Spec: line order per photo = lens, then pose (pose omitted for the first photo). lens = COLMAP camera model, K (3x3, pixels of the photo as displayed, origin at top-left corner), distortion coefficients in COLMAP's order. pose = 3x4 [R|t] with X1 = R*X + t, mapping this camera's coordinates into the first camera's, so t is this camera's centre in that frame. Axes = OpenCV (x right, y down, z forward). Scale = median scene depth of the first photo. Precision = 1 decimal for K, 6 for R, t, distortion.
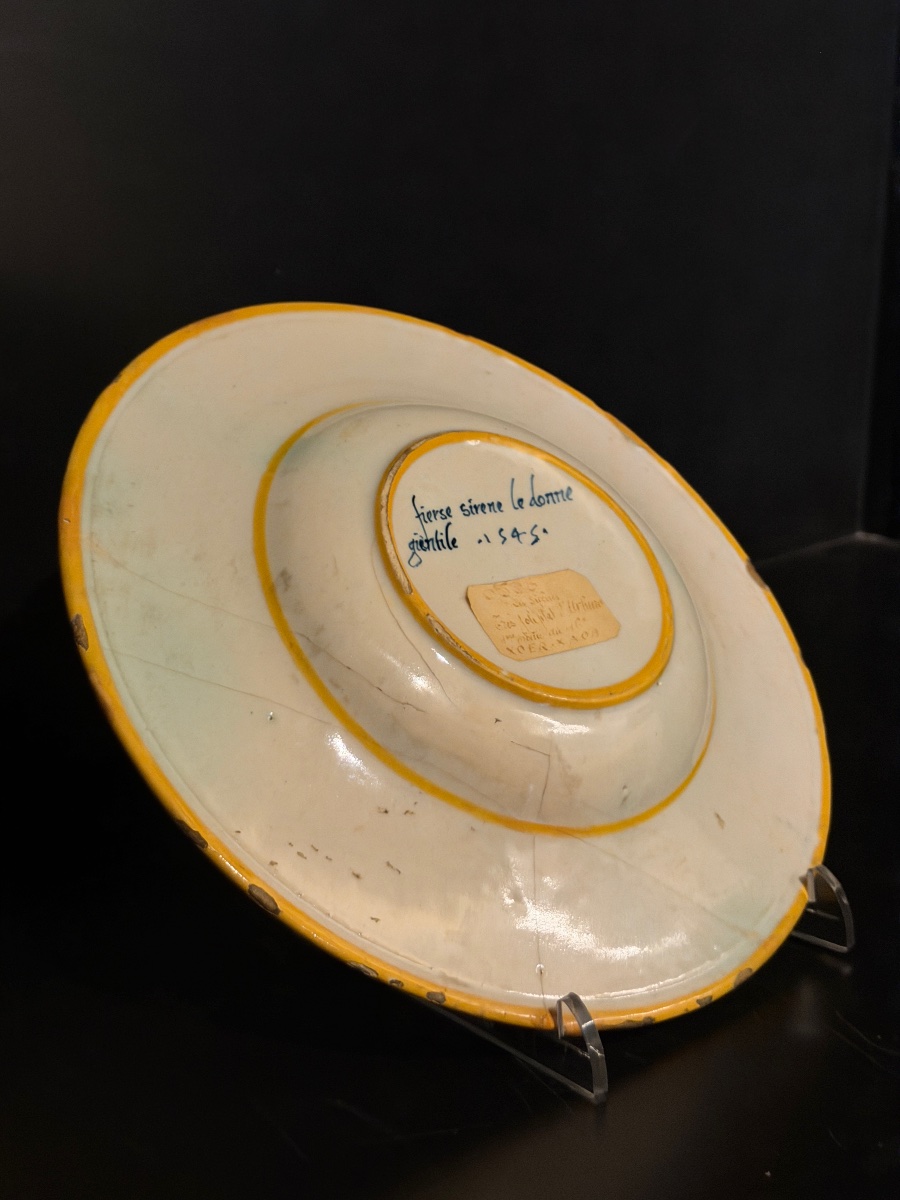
lens RADIAL K [[1672.3, 0, 446.0], [0, 1672.3, 599.6], [0, 0, 1]] dist [0.130884, 0.000000]
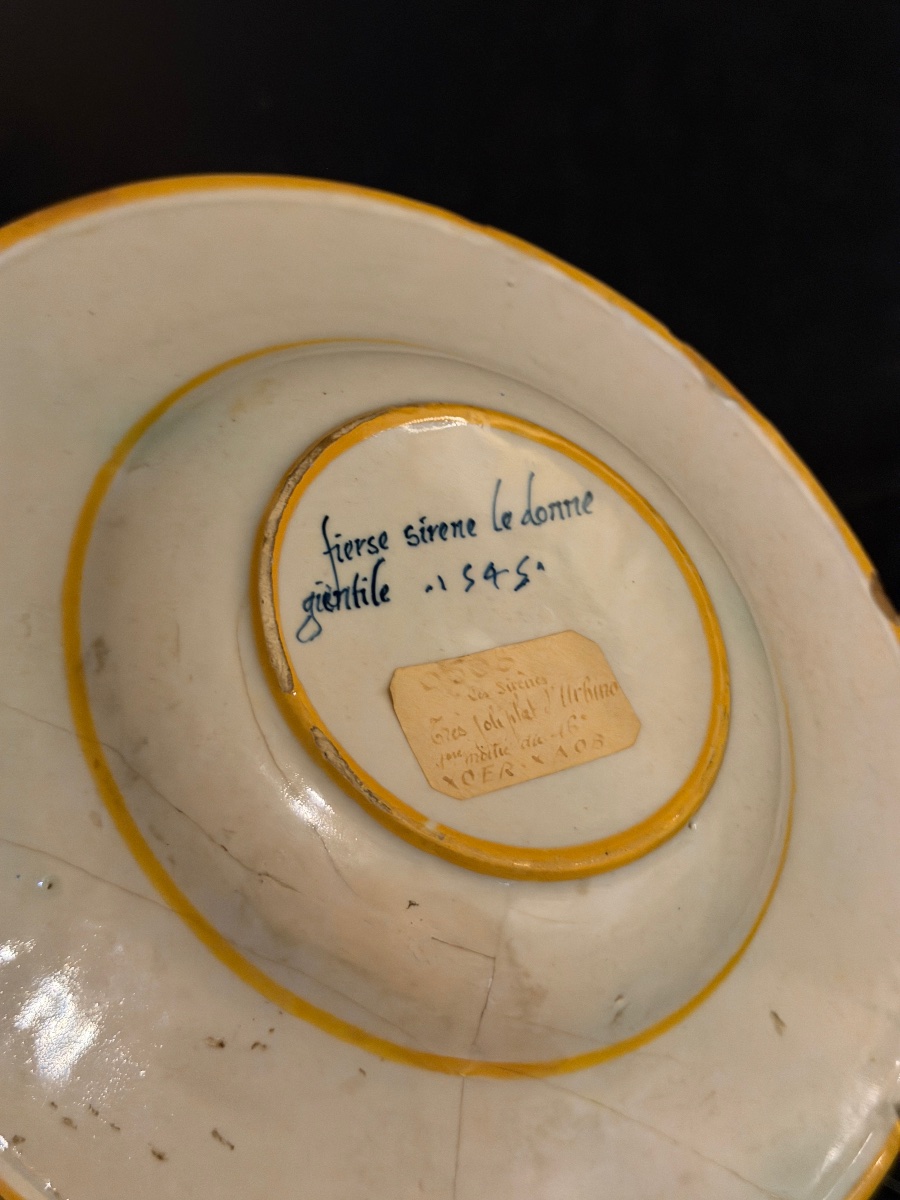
lens RADIAL K [[1672.3, 0, 453.7], [0, 1672.3, 600.0], [0, 0, 1]] dist [0.130884, 0.000000]
pose [[0.992977, 0.064185, -0.099386, 0.097450], [-0.050585, 0.989719, 0.133778, -0.121334], [0.106951, -0.127811, 0.986015, 0.373862]]
